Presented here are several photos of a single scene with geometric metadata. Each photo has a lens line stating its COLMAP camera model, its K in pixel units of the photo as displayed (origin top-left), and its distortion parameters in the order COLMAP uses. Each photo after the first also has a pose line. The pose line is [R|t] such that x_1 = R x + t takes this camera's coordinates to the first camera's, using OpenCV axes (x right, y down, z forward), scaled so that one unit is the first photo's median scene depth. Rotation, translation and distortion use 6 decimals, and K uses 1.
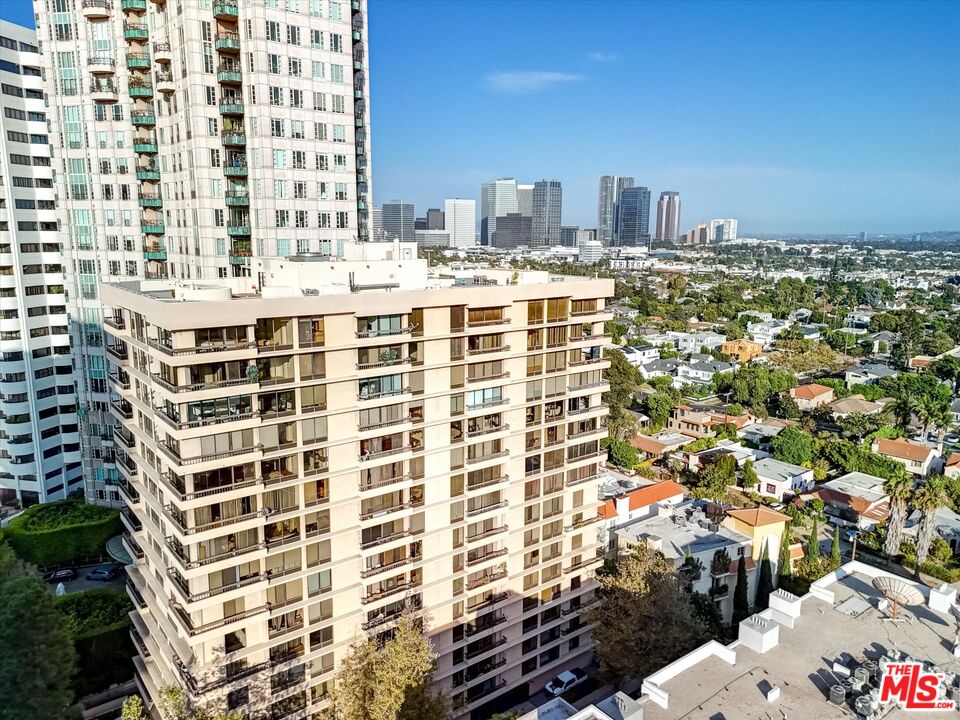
lens RADIAL K [[705.2, 0, 474.7], [0, 705.2, 358.3], [0, 0, 1]] dist [0.084071, -0.071684]
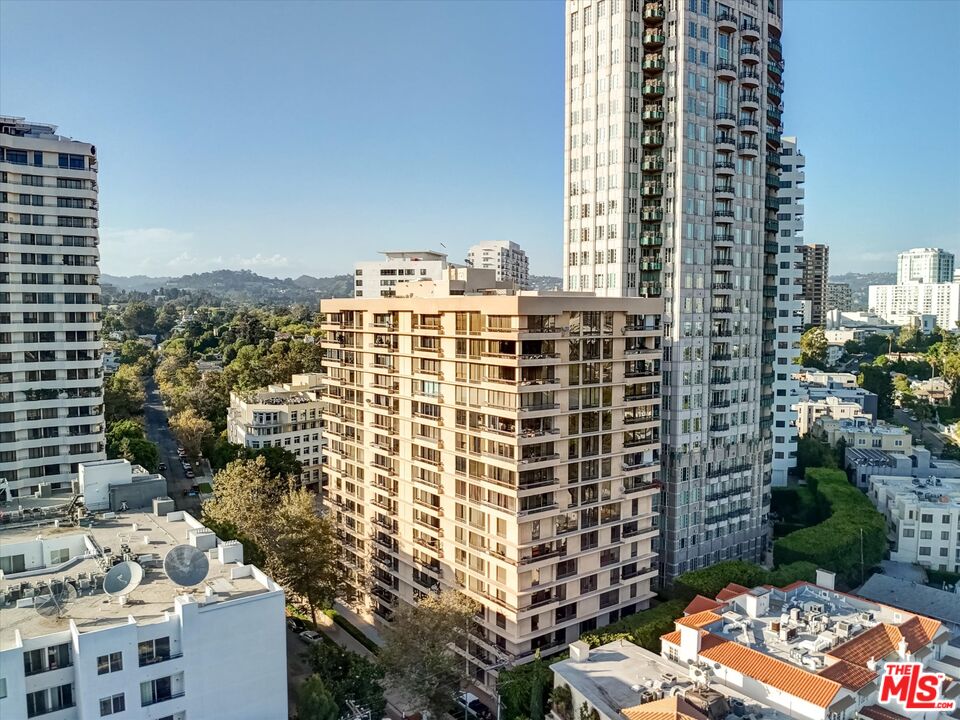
lens RADIAL K [[705.2, 0, 474.7], [0, 705.2, 358.3], [0, 0, 1]] dist [0.084071, -0.071684]
pose [[0.002658, 0.064245, -0.997931, 0.603492], [-0.183247, 0.981067, 0.062672, -0.042596], [0.983063, 0.182701, 0.014380, 0.511629]]
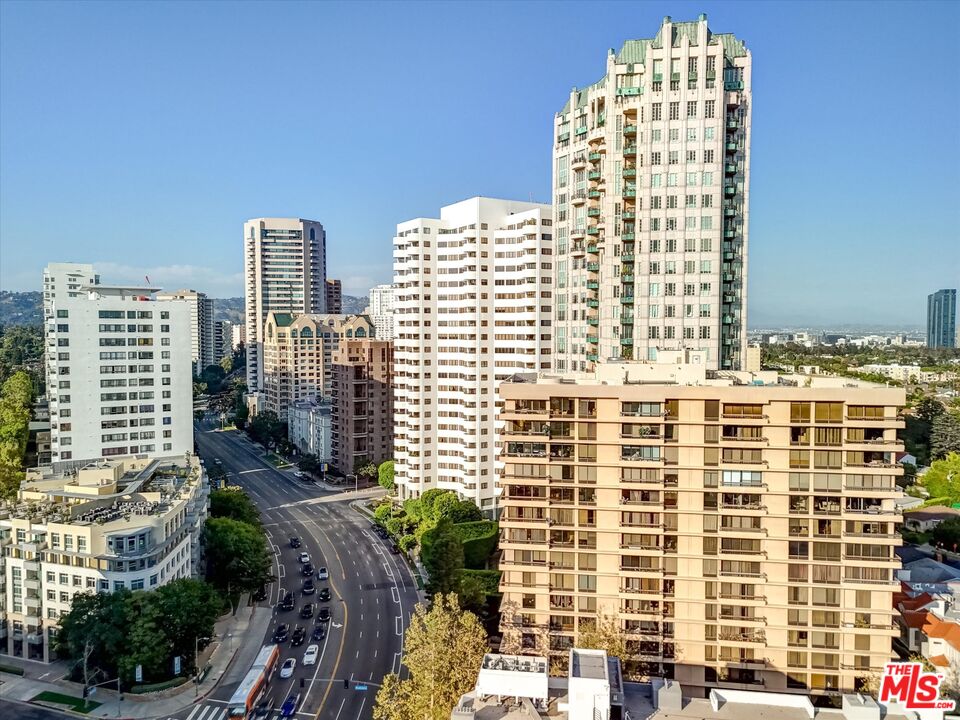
lens RADIAL K [[705.2, 0, 474.7], [0, 705.2, 358.3], [0, 0, 1]] dist [0.084071, -0.071684]
pose [[0.694405, 0.022218, -0.719241, 0.280773], [-0.124024, 0.988261, -0.089213, 0.009012], [0.708815, 0.151153, 0.689009, -0.098279]]
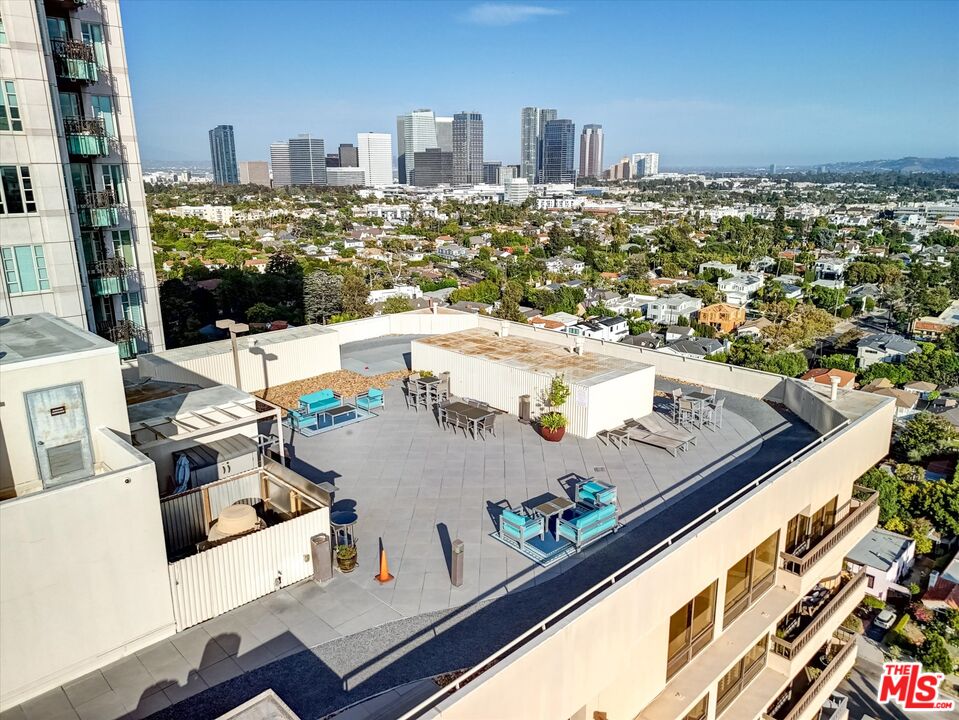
lens RADIAL K [[704.5, 0, 474.3], [0, 704.5, 358.3], [0, 0, 1]] dist [0.084071, -0.071684]
pose [[0.993623, -0.040188, 0.105350, -0.003450], [0.030997, 0.995685, 0.087469, -0.087573], [-0.108411, -0.083645, 0.990581, 0.398851]]
